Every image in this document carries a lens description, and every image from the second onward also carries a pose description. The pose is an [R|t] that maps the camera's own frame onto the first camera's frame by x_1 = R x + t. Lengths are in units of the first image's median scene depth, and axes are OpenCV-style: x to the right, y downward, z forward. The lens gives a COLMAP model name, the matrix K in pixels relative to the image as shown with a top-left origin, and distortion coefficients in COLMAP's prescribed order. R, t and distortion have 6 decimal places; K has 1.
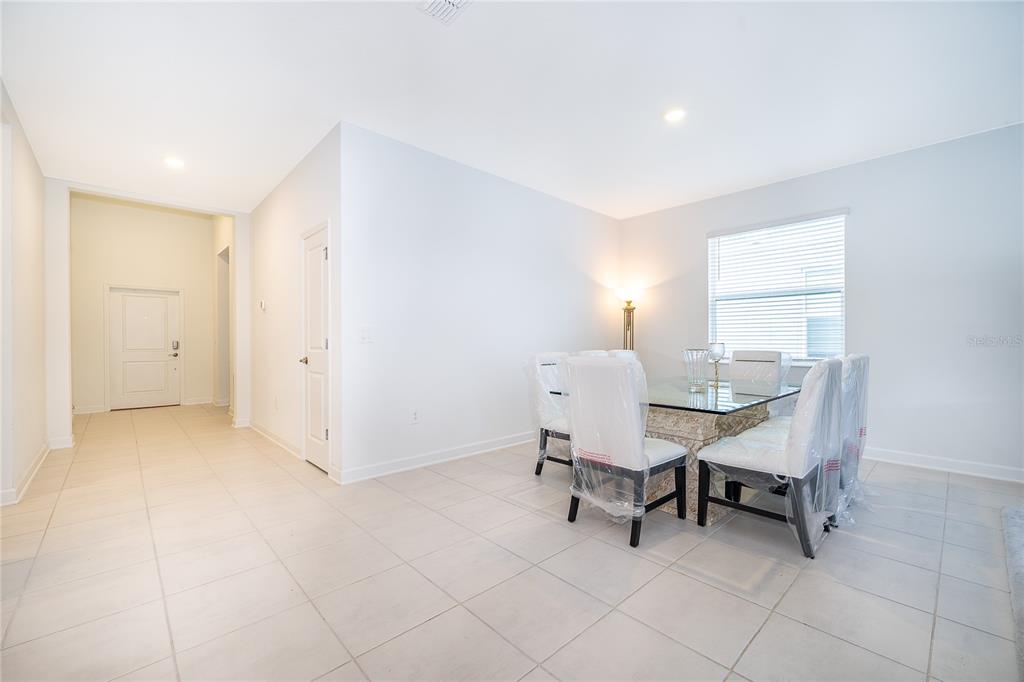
lens RADIAL K [[416.6, 0, 505.8], [0, 416.6, 343.7], [0, 0, 1]] dist [-0.006391, 0.000091]
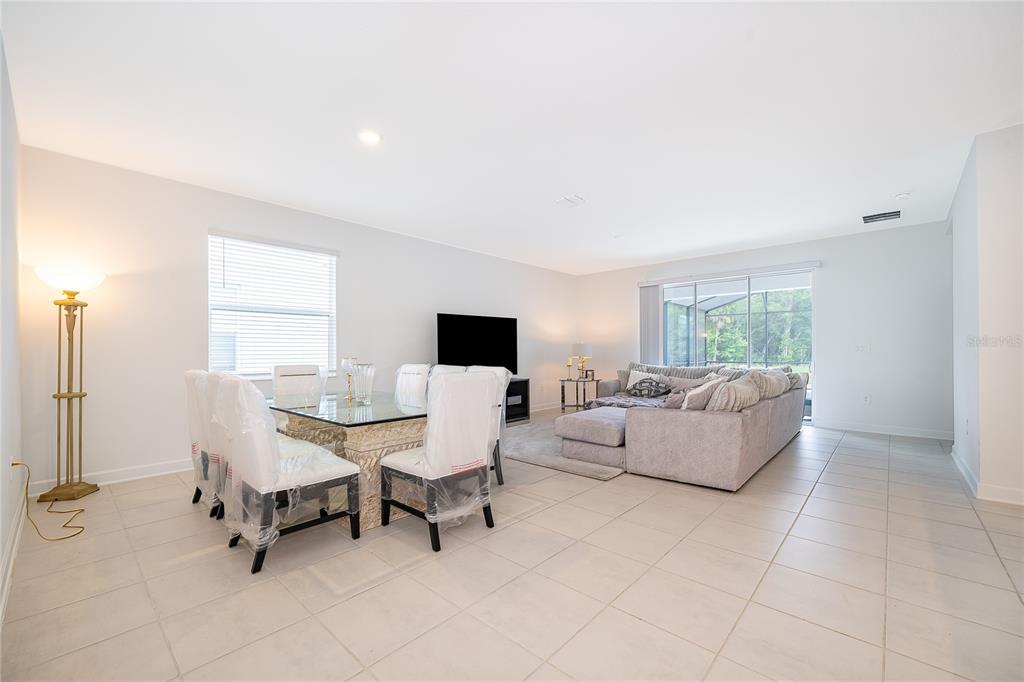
lens RADIAL K [[416.6, 0, 508.9], [0, 416.6, 345.3], [0, 0, 1]] dist [-0.006391, 0.000091]
pose [[-0.080850, 0.019336, 0.996539, -0.396486], [0.009421, 0.999782, -0.018635, -0.006535], [-0.996682, 0.007882, -0.081015, 0.457430]]
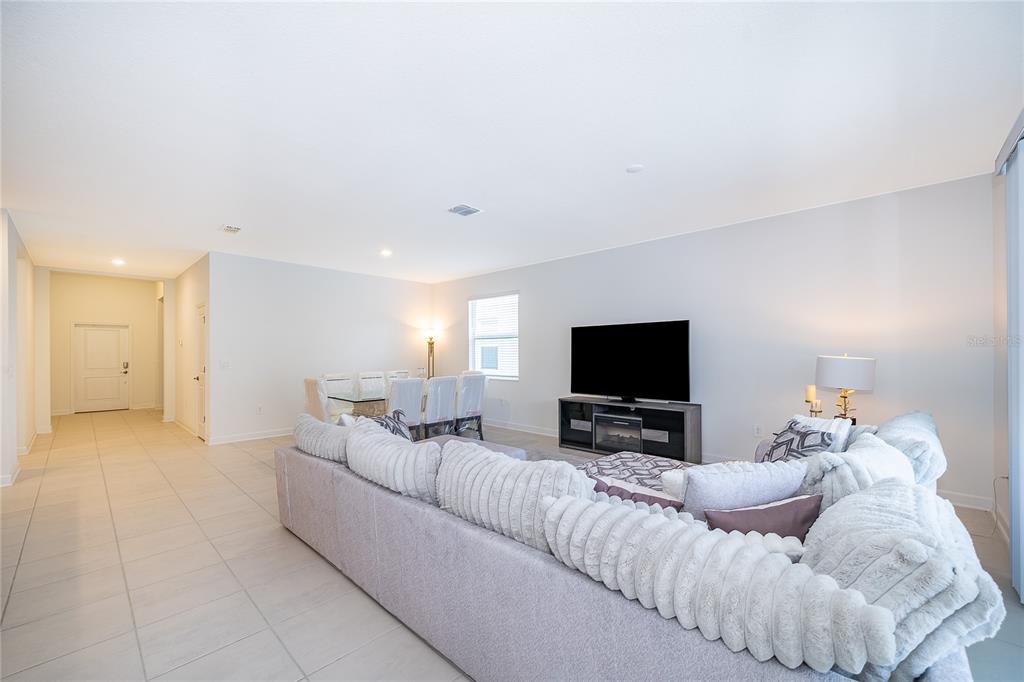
lens RADIAL K [[416.6, 0, 516.2], [0, 416.6, 347.6], [0, 0, 1]] dist [-0.006391, 0.000091]
pose [[0.998031, -0.001796, 0.062695, 0.571838], [0.002526, 0.999930, -0.011573, -0.051464], [-0.062670, 0.011709, 0.997966, -0.628785]]
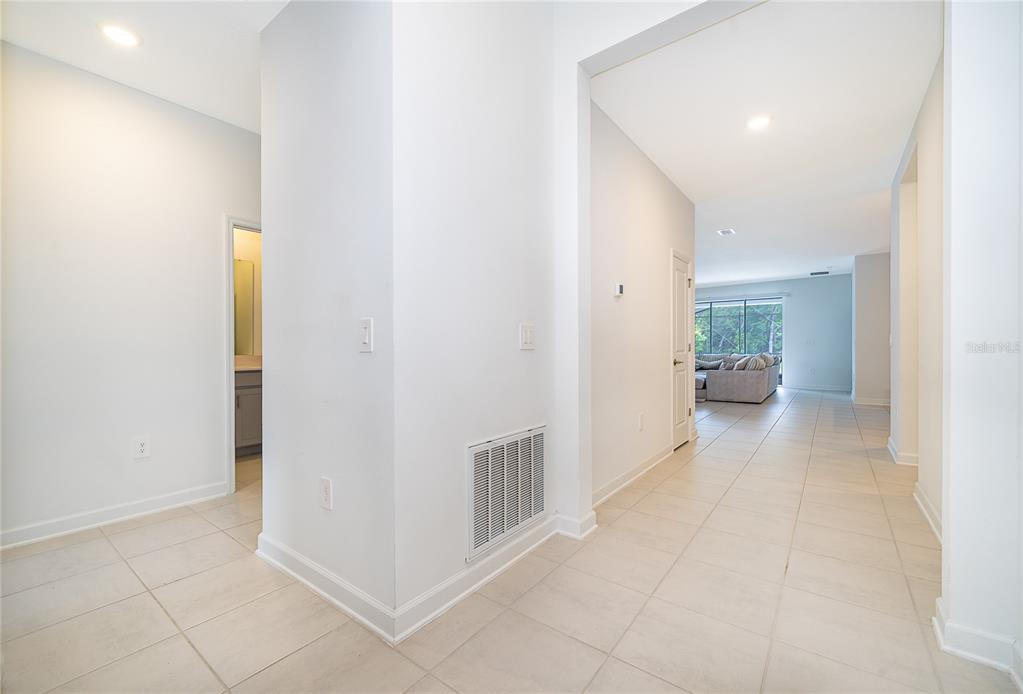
lens RADIAL K [[422.8, 0, 513.8], [0, 422.8, 348.1], [0, 0, 1]] dist [-0.002487, -0.000129]
pose [[-0.182336, 0.000189, 0.983236, -1.157741], [0.011747, 0.999929, 0.001986, -0.001990], [-0.983166, 0.011912, -0.182325, 1.248659]]
